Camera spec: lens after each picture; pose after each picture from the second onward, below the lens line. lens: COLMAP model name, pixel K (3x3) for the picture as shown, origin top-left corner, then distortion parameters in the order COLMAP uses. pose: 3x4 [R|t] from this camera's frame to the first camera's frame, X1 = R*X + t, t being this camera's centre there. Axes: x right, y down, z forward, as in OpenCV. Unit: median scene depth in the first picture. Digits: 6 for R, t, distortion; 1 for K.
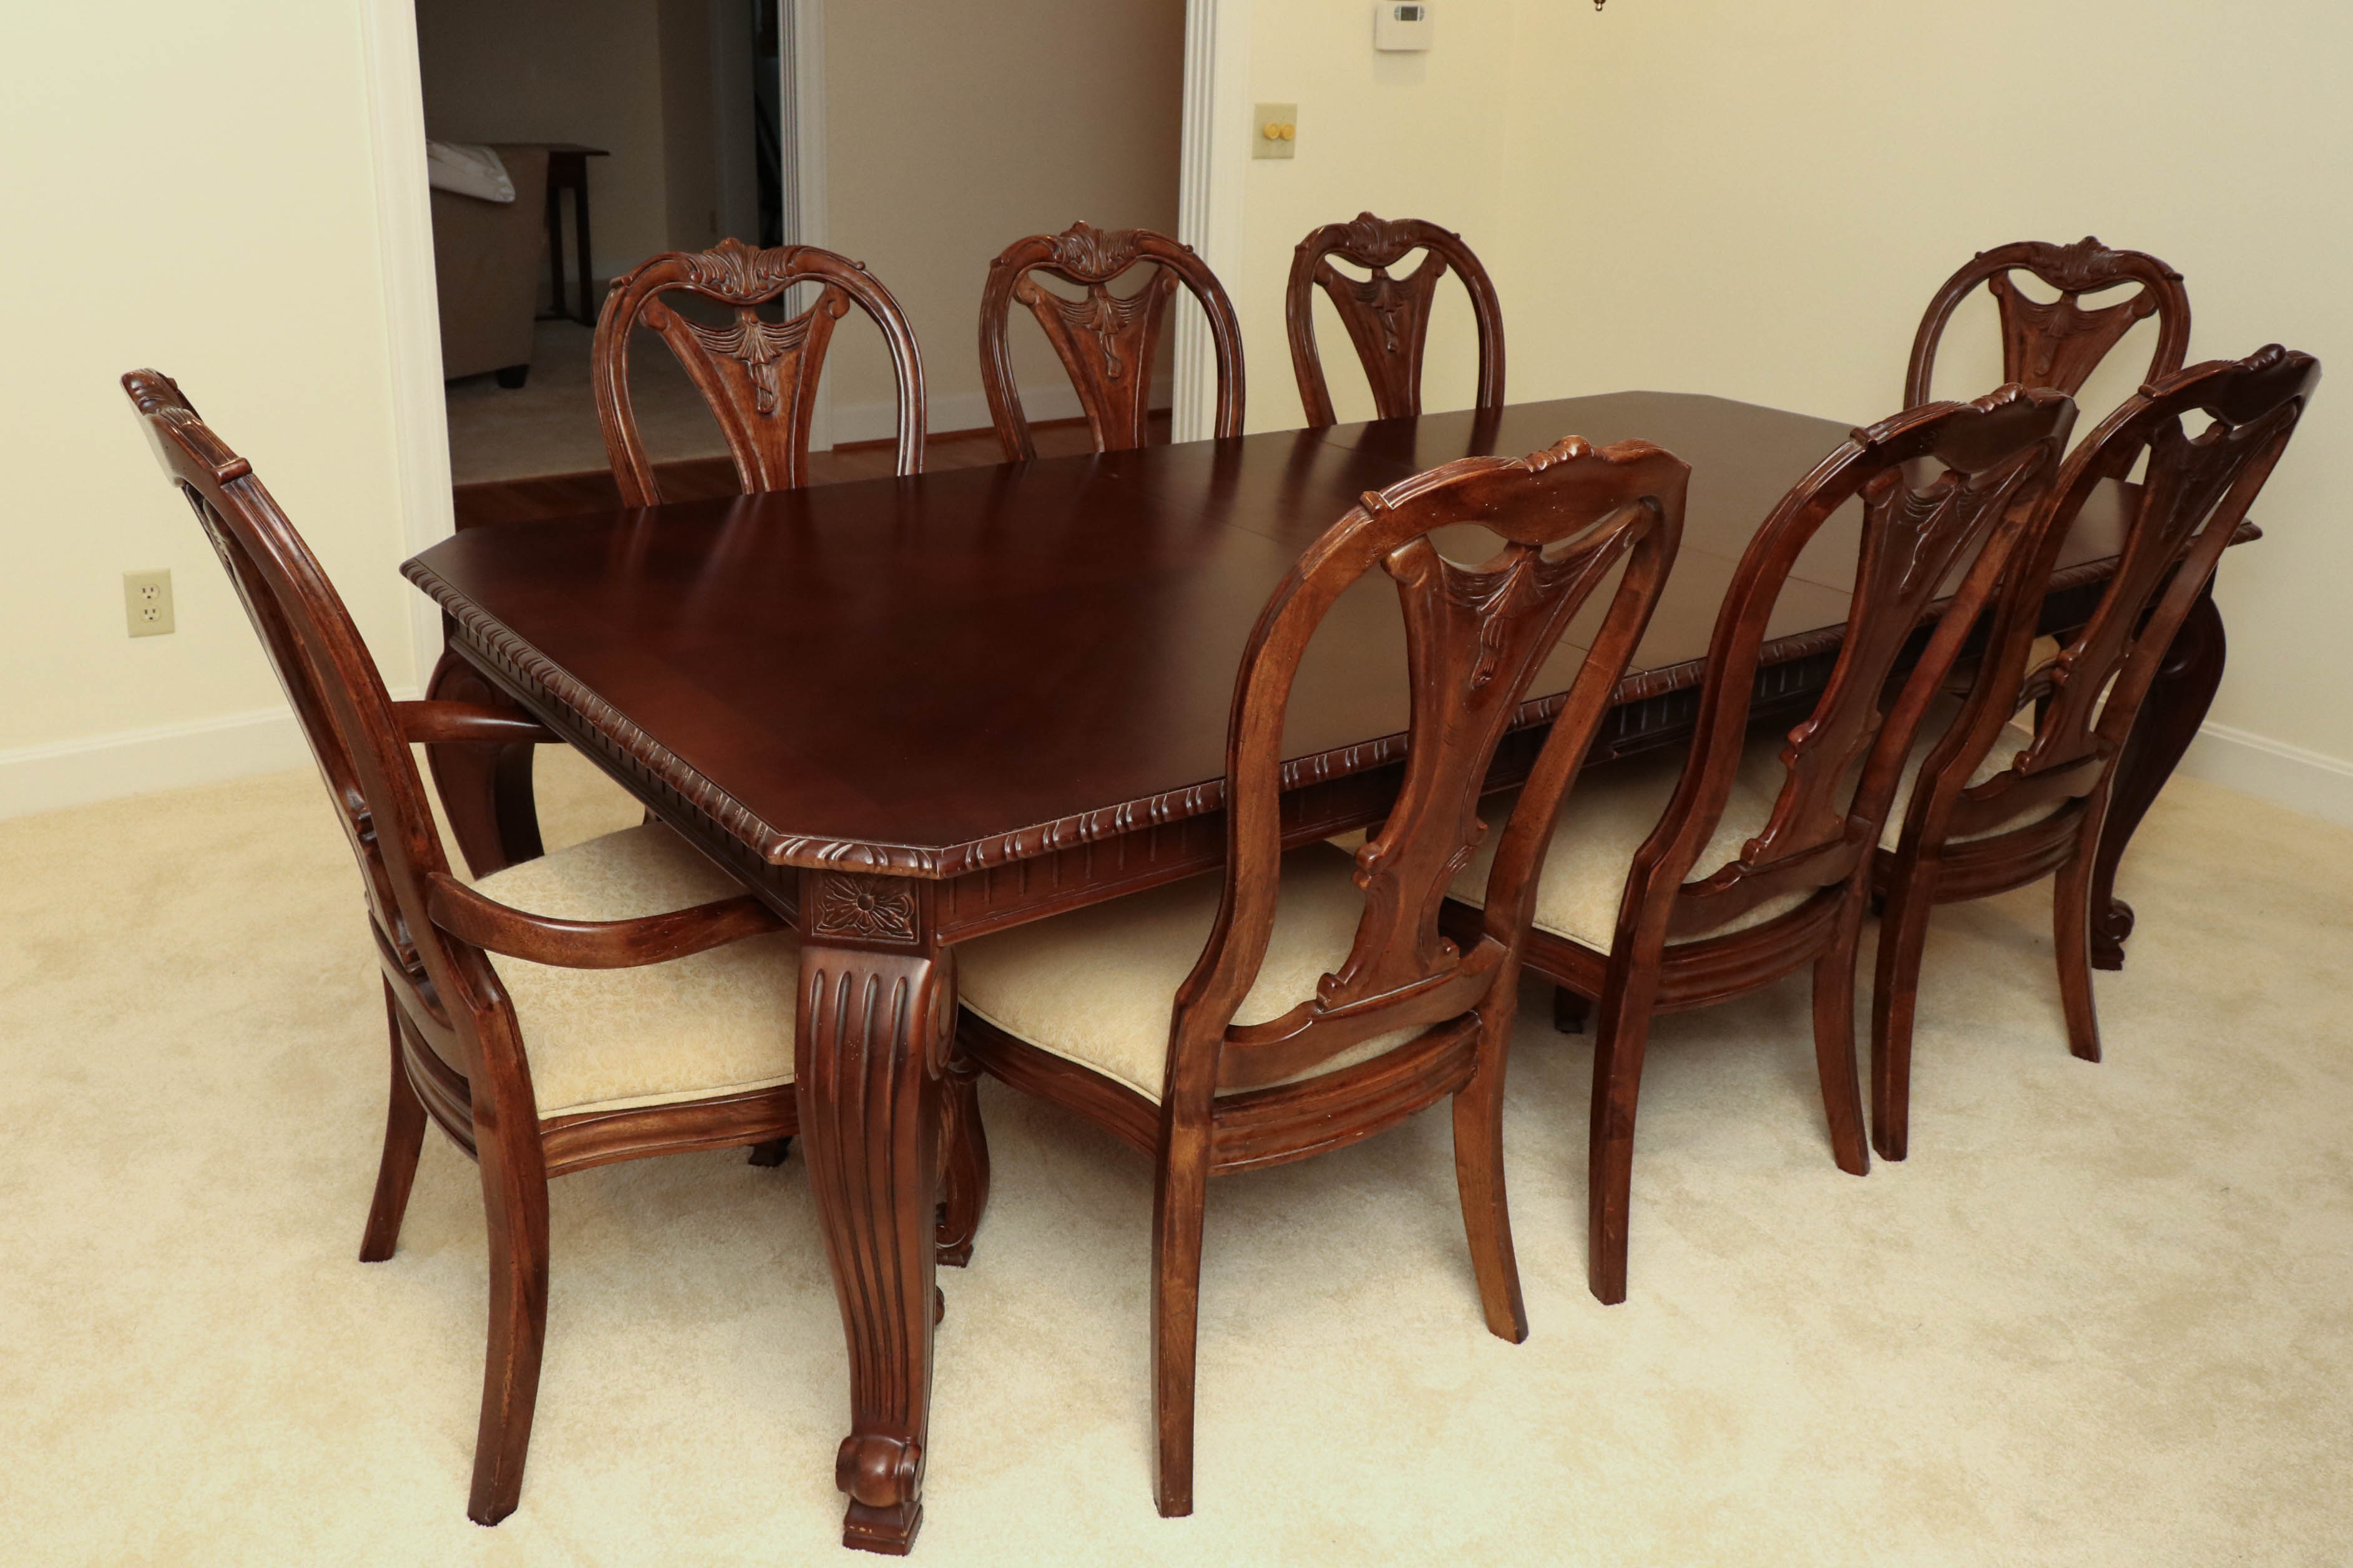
lens RADIAL K [[2025.9, 0, 1159.1], [0, 2025.9, 646.2], [0, 0, 1]] dist [-0.009370, 0.000009]
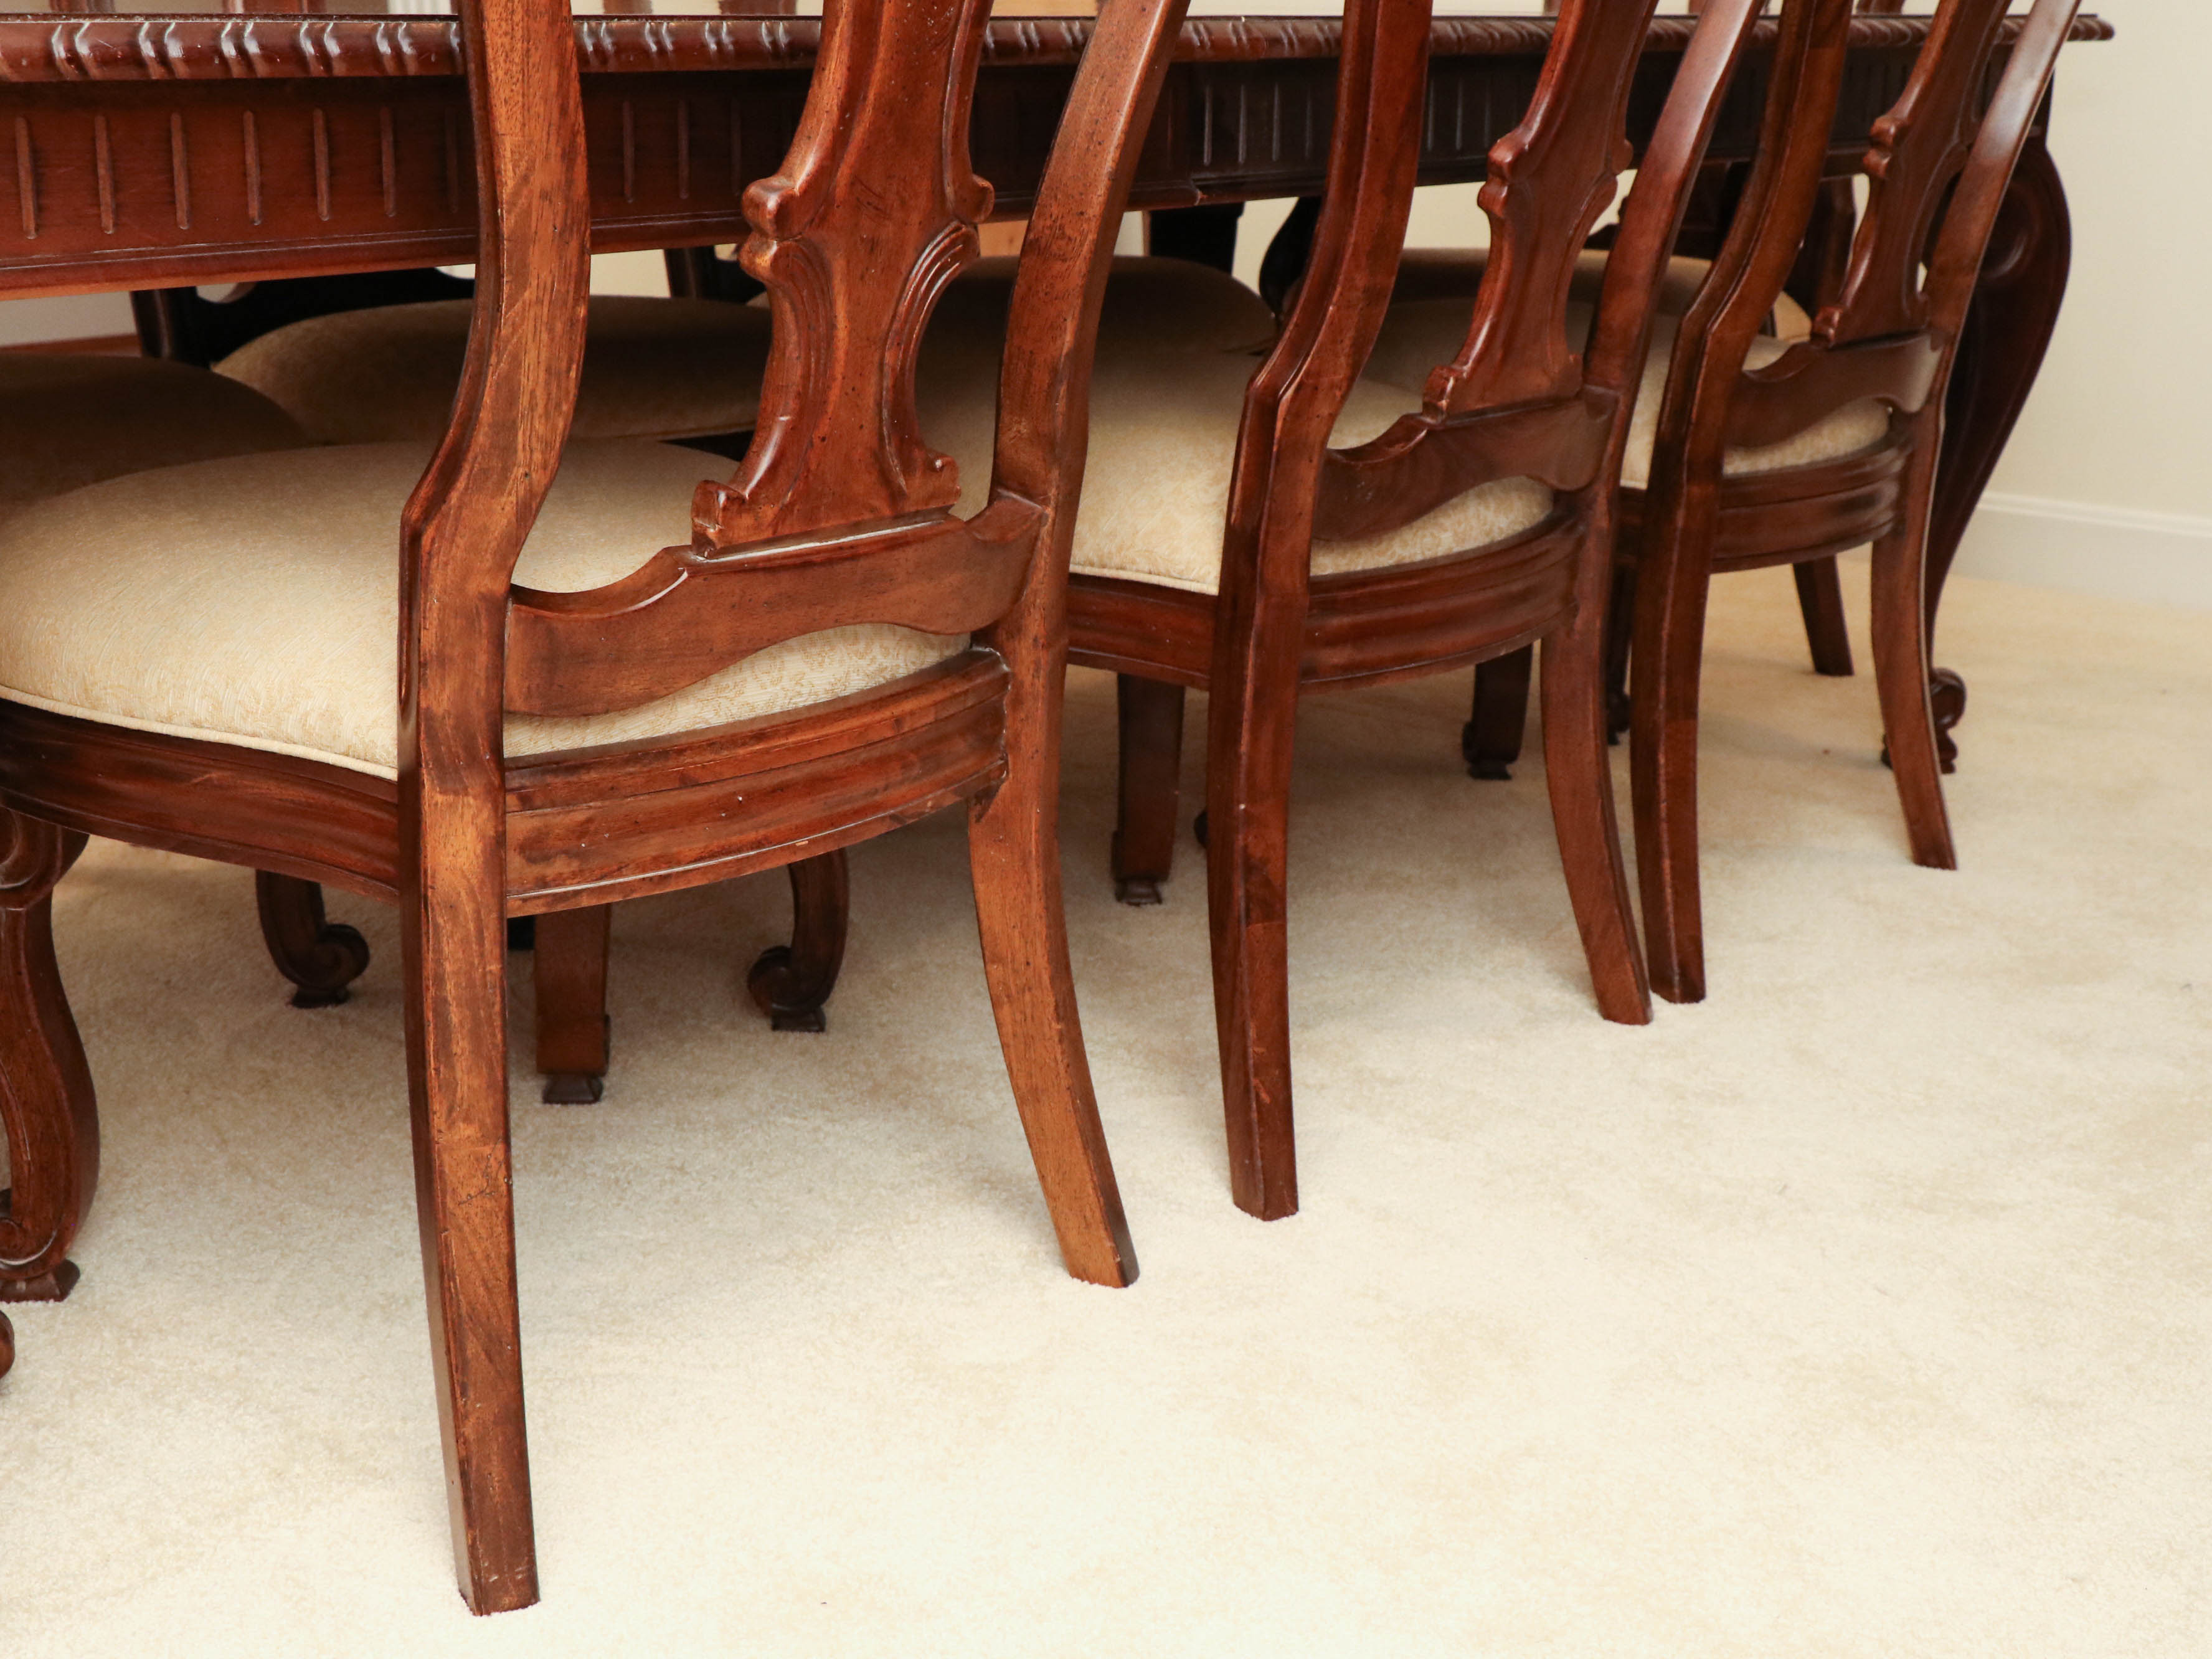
lens RADIAL K [[2852.7, 0, 1116.0], [0, 2852.7, 850.3], [0, 0, 1]] dist [0.009222, 0.000000]
pose [[0.970479, -0.088213, 0.224476, 0.010781], [0.089574, 0.995972, 0.004132, 0.212566], [-0.223936, 0.016097, 0.974471, 0.229719]]
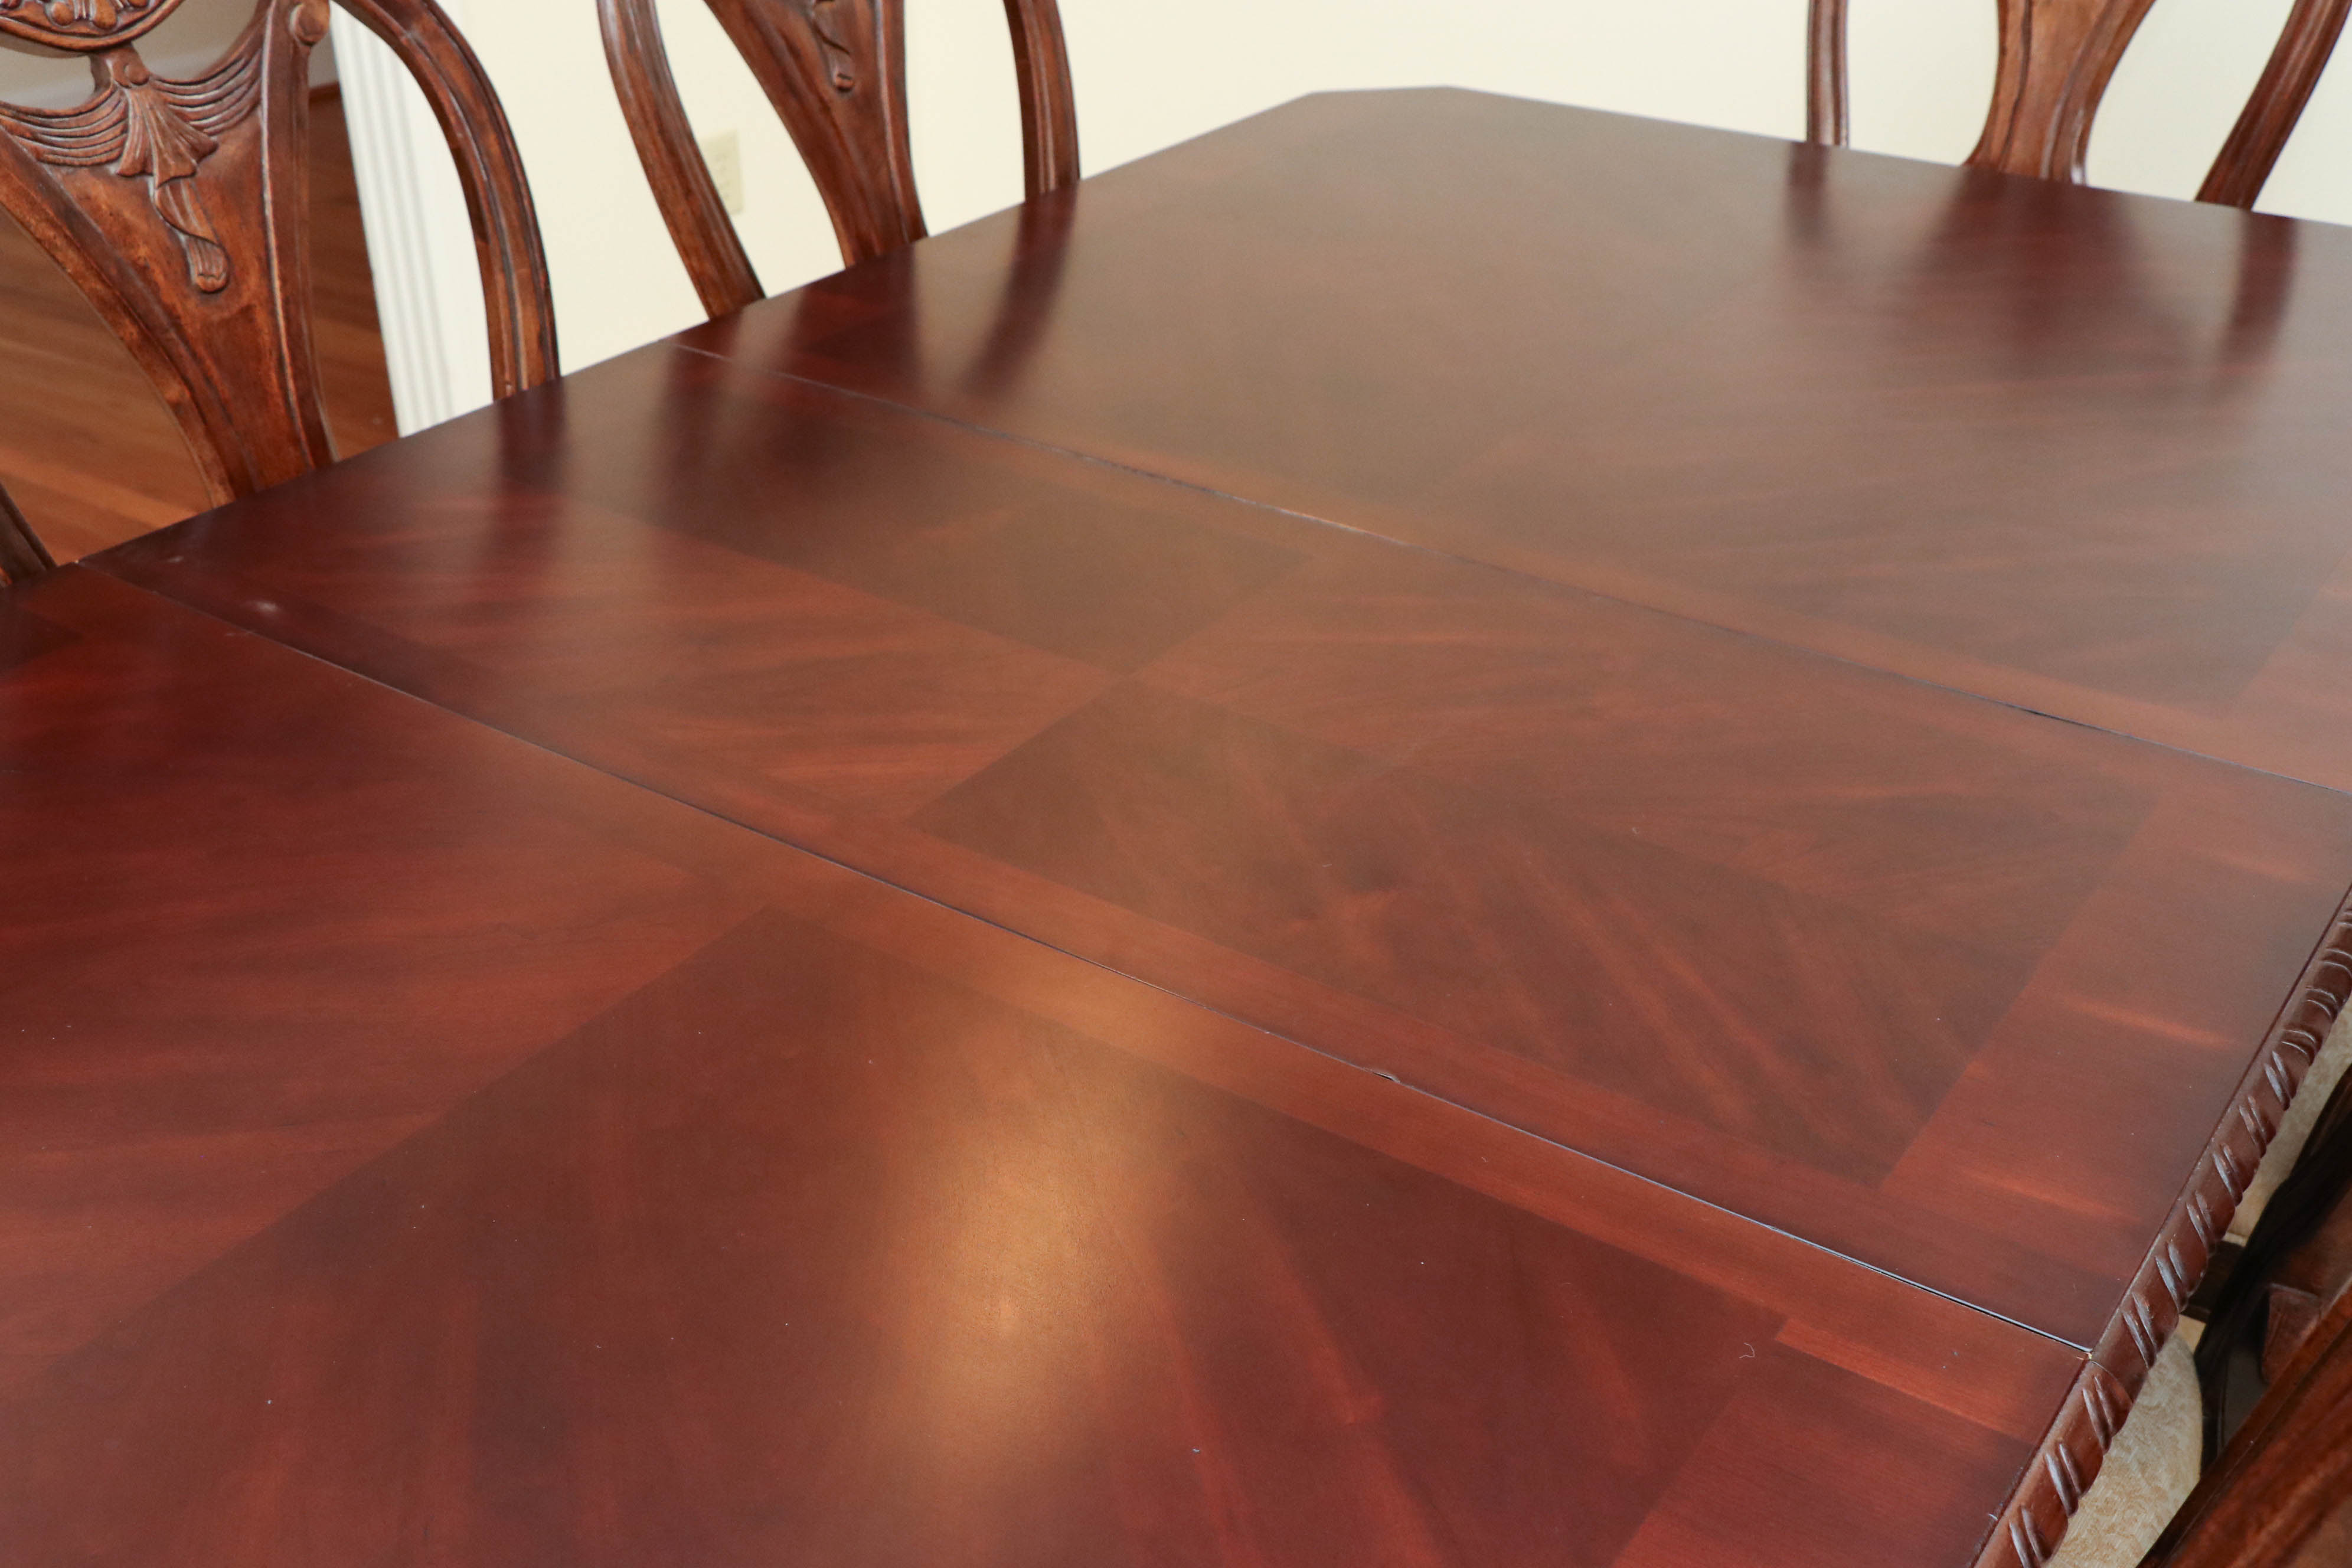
lens RADIAL K [[2537.9, 0, 1193.4], [0, 2537.9, 908.3], [0, 0, 1]] dist [-0.032150, 0.000000]
pose [[0.943940, -0.201180, 0.261732, 0.007231], [0.131136, 0.956123, 0.261978, -0.162347], [-0.302953, -0.212969, 0.928905, 0.620973]]
